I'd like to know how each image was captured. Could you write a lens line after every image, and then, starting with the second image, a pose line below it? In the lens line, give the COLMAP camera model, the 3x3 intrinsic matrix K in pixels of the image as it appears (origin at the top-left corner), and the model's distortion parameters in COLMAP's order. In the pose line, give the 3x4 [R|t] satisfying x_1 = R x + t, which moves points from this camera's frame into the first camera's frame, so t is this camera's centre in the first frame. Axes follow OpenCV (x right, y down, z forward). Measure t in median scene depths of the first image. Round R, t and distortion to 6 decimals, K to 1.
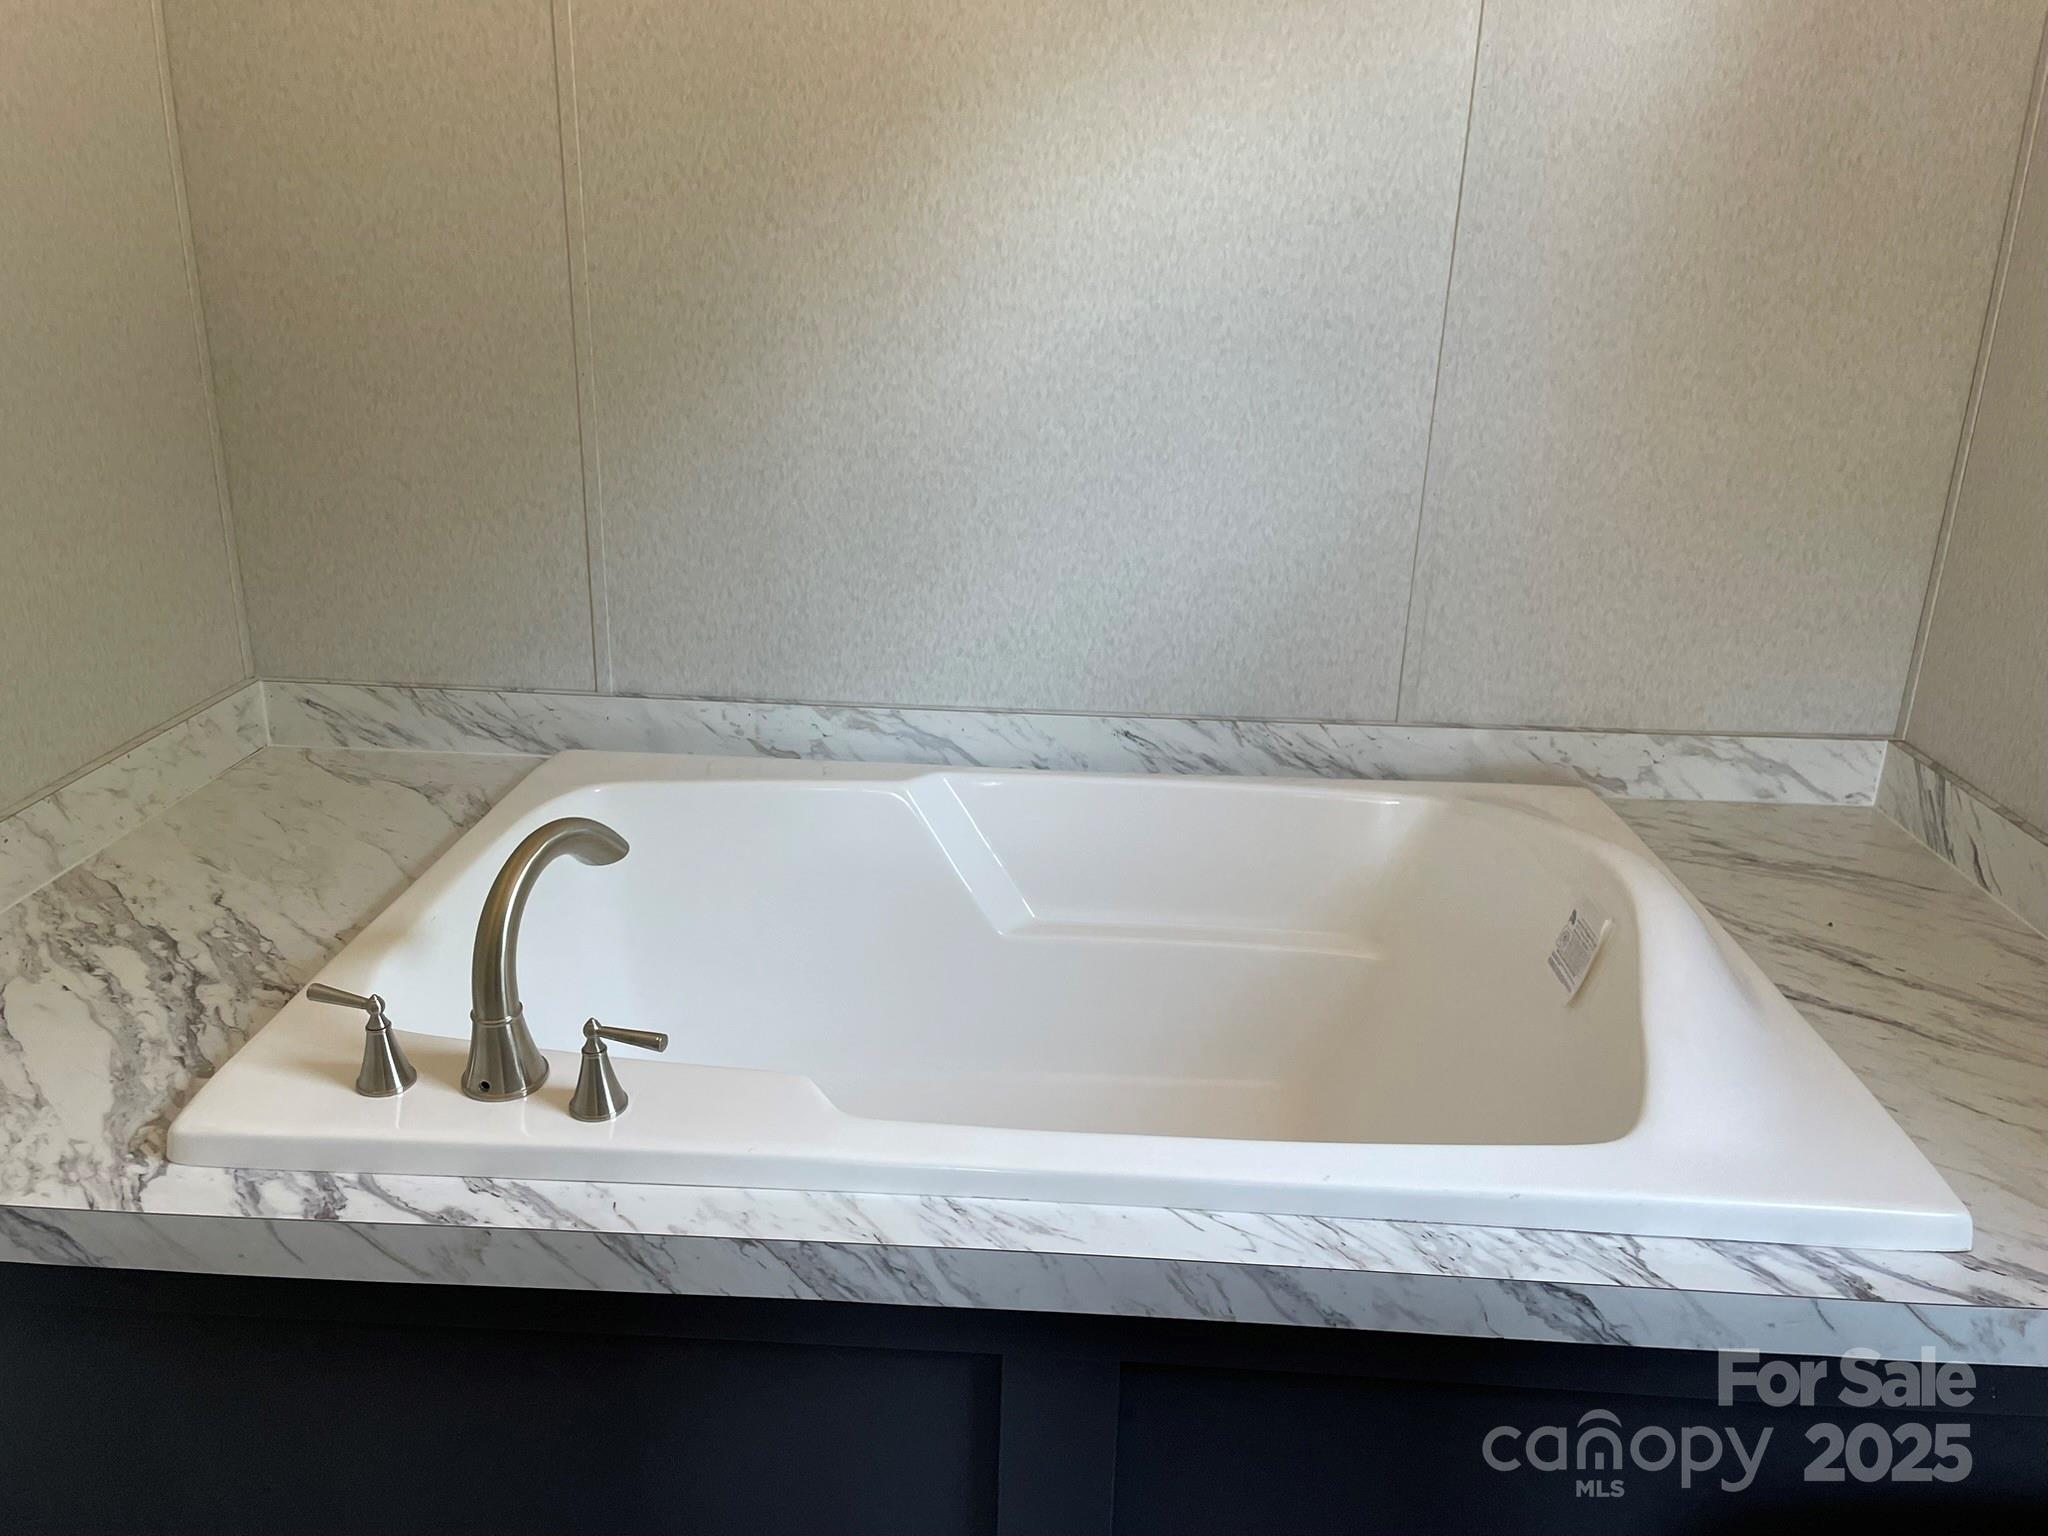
lens RADIAL K [[1540.9, 0, 1019.6], [0, 1540.9, 766.0], [0, 0, 1]] dist [0.099469, -0.131181]
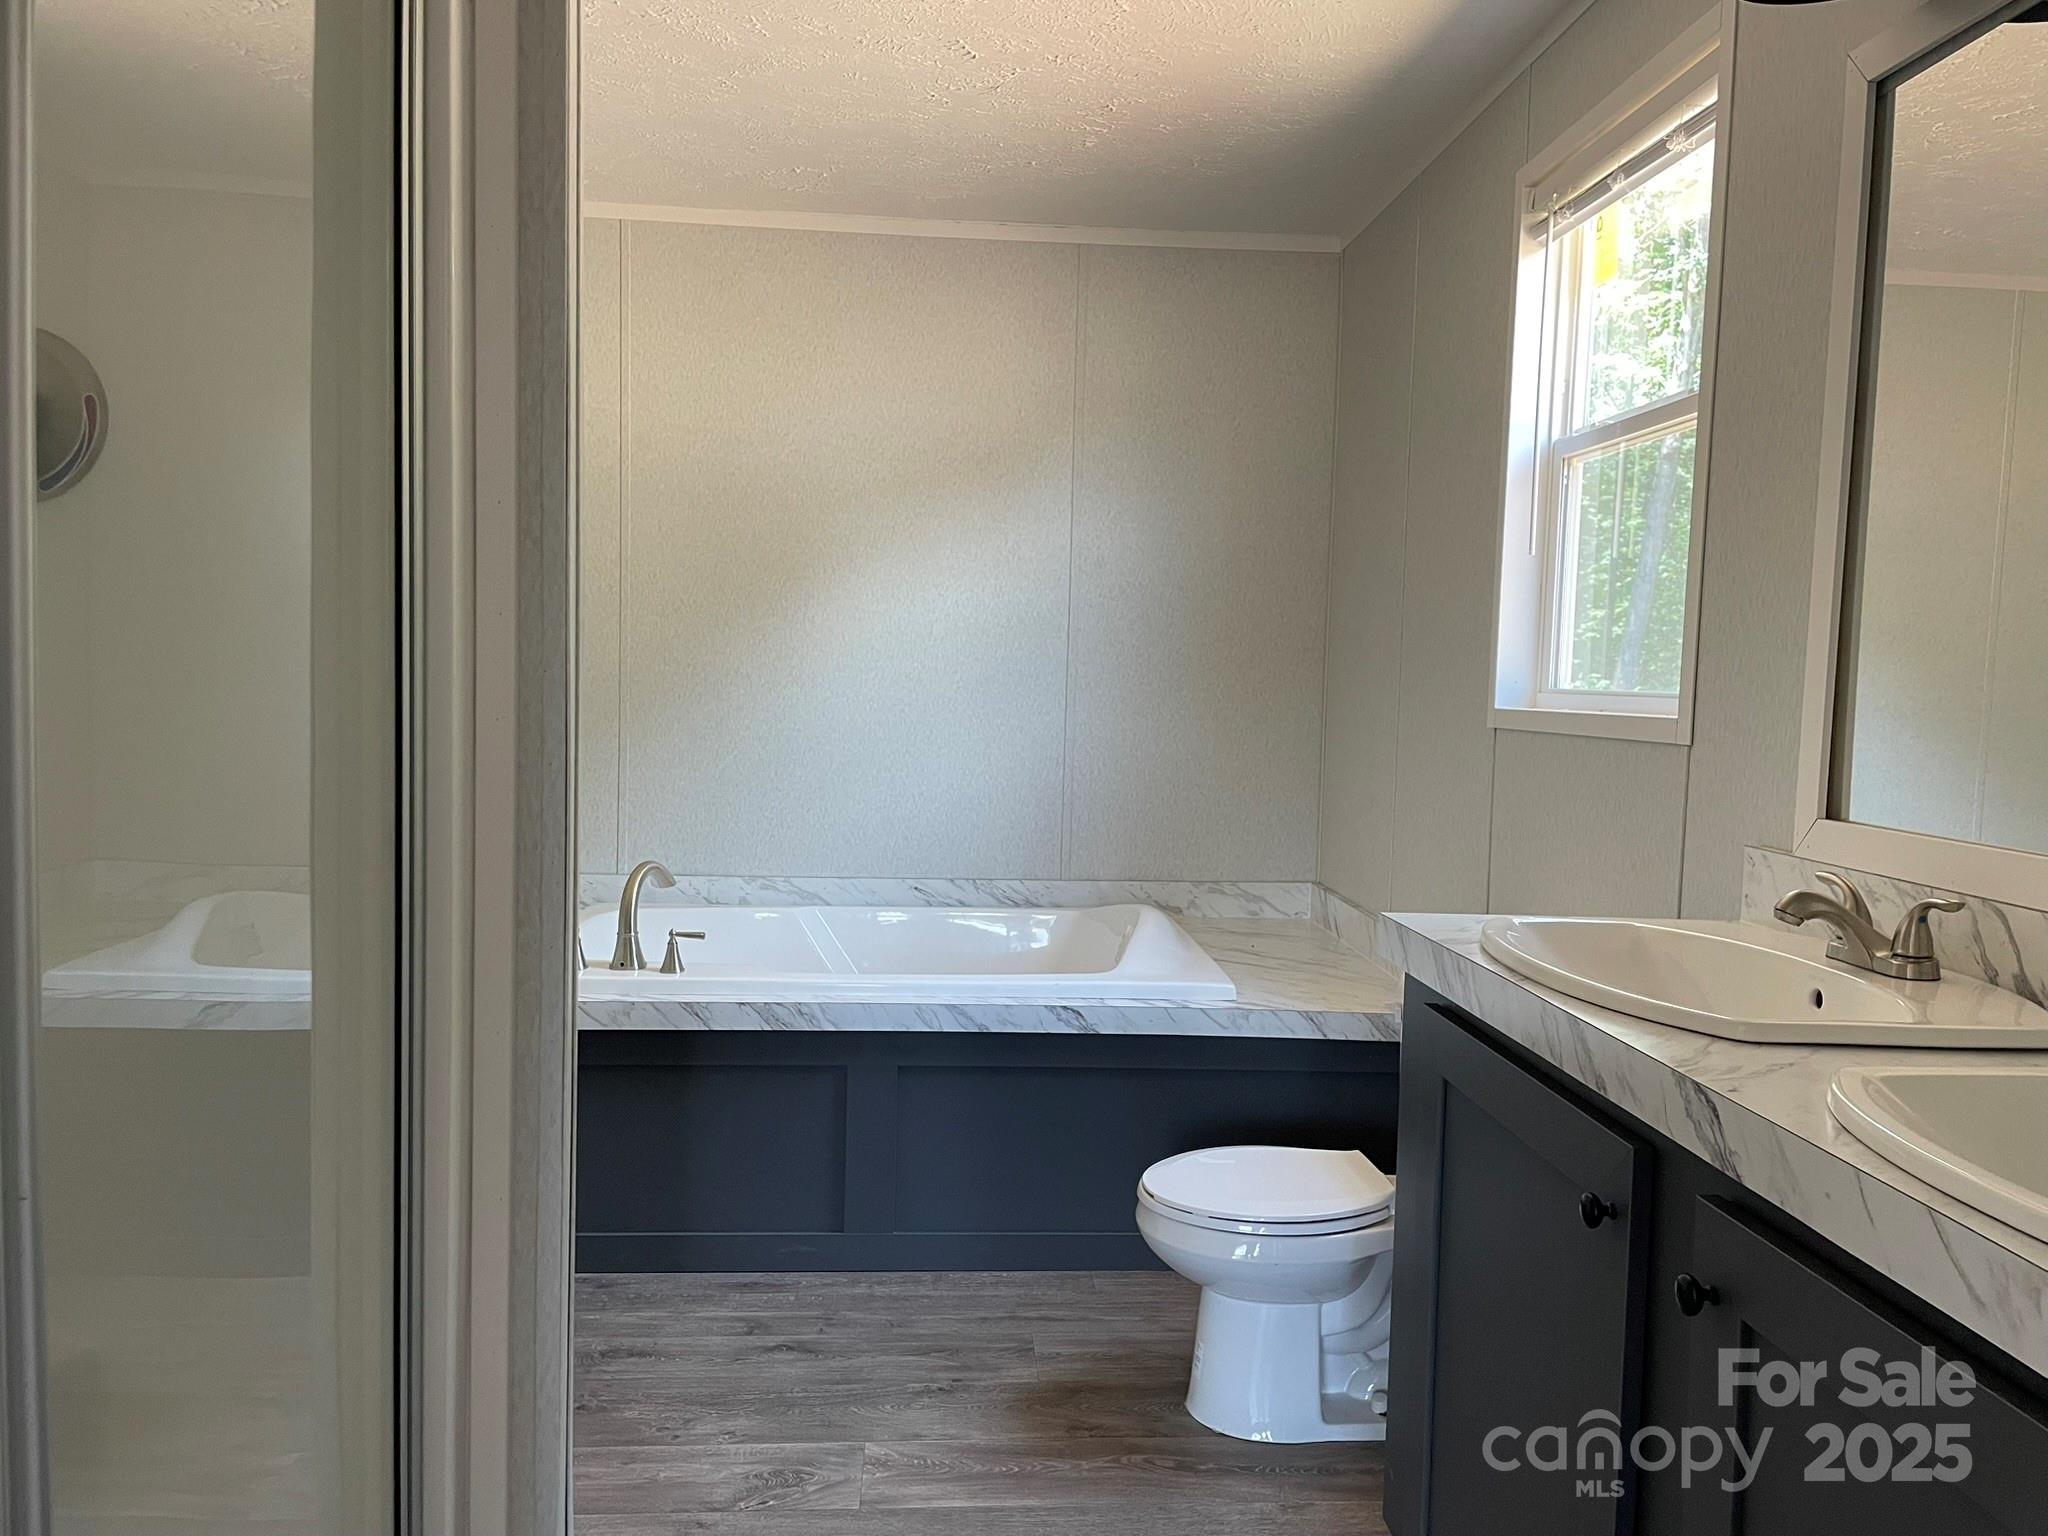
lens RADIAL K [[1540.9, 0, 1023.1], [0, 1540.9, 772.3], [0, 0, 1]] dist [0.099469, -0.131181]
pose [[0.994639, -0.008471, 0.103060, 0.009582], [0.035582, 0.963814, -0.264192, 0.365406], [-0.097093, 0.266442, 0.958948, -0.876660]]
